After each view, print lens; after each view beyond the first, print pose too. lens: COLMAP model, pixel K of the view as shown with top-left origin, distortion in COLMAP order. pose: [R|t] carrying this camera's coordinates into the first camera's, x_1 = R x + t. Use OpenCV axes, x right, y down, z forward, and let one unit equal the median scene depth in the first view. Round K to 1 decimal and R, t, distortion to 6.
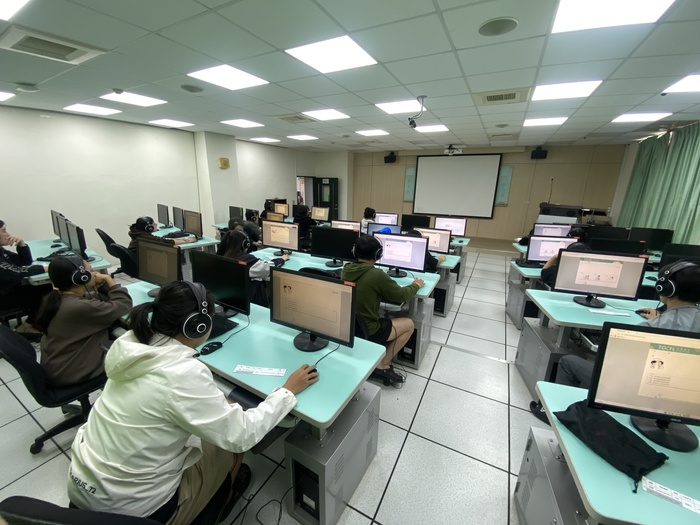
lens RADIAL K [[283.5, 0, 350.0], [0, 283.5, 262.5], [0, 0, 1]] dist [0.000679, -0.008548]
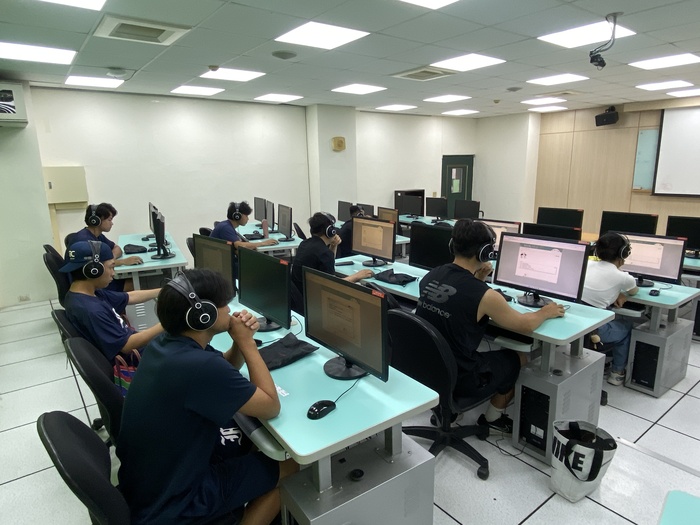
lens RADIAL K [[437.8, 0, 350.0], [0, 437.8, 262.5], [0, 0, 1]] dist [0.037121, 0.000234]
pose [[0.914715, 0.051107, -0.400854, 0.139046], [-0.075507, 0.996116, -0.045302, 0.019367], [0.396982, 0.071705, 0.915021, -0.041264]]
